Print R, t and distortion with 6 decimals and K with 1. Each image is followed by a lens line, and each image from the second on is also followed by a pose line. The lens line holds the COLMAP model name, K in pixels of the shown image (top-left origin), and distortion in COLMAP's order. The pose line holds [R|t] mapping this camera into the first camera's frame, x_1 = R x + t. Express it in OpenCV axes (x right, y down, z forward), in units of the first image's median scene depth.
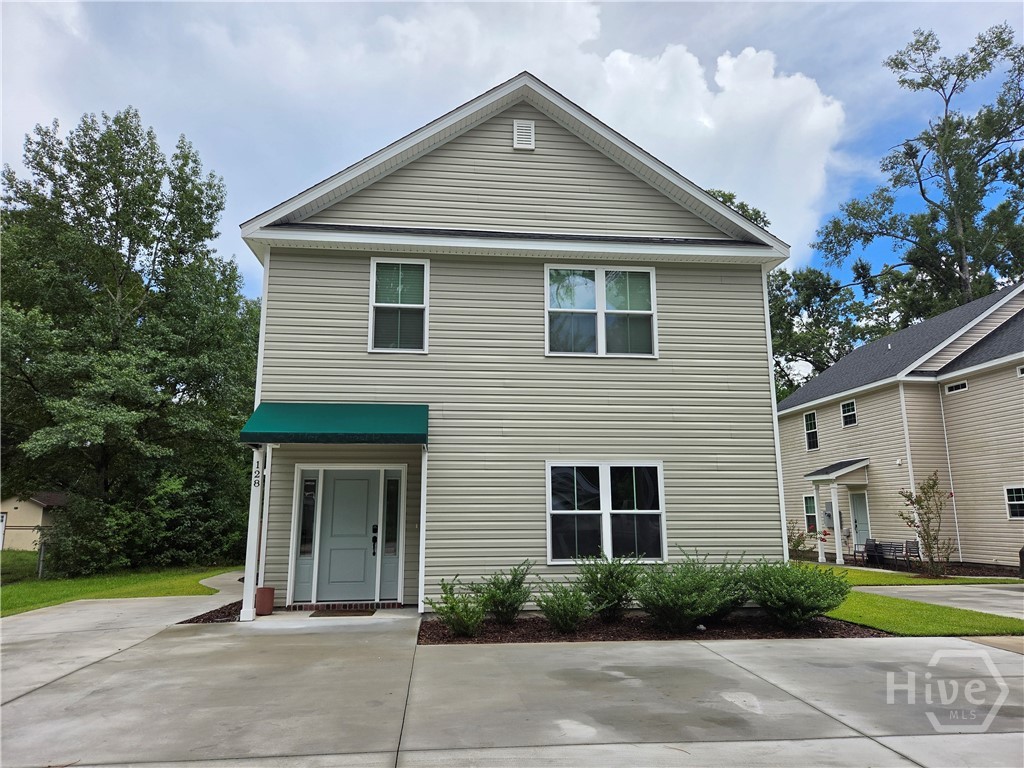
lens RADIAL K [[685.6, 0, 513.6], [0, 685.6, 379.1], [0, 0, 1]] dist [0.007471, -0.001860]
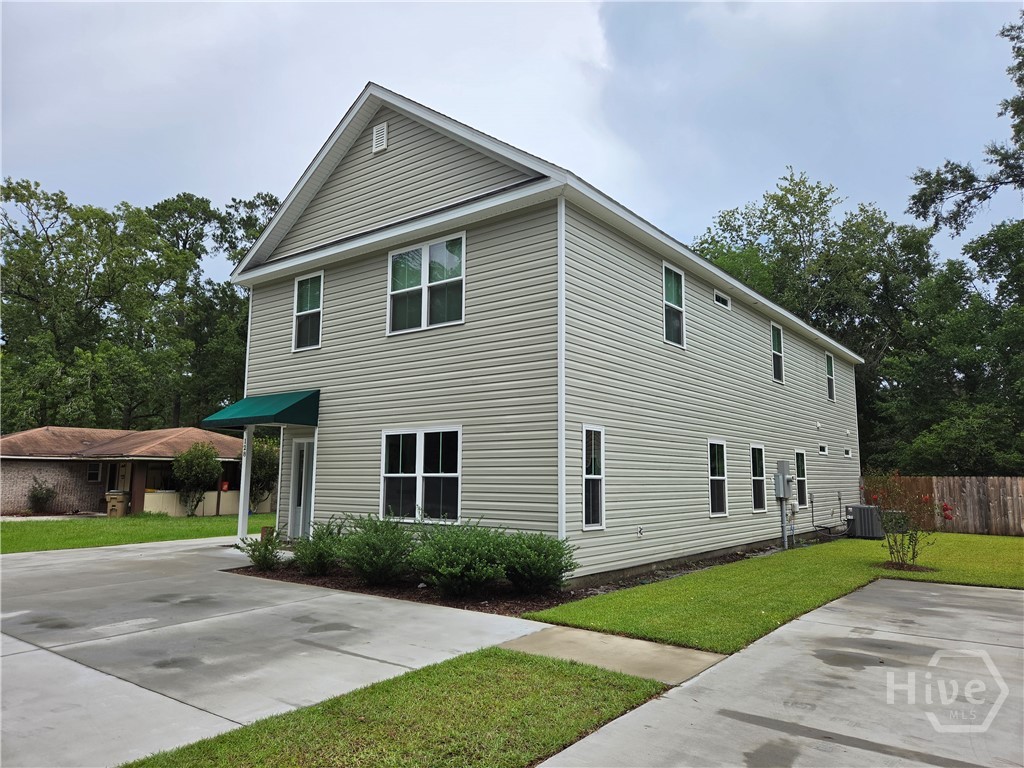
lens RADIAL K [[685.6, 0, 520.9], [0, 685.6, 390.2], [0, 0, 1]] dist [0.007471, -0.001860]
pose [[0.733368, -0.079376, -0.675182, 0.972363], [0.120292, 0.992640, 0.013962, 0.065197], [0.669105, -0.091458, 0.737519, 0.322590]]
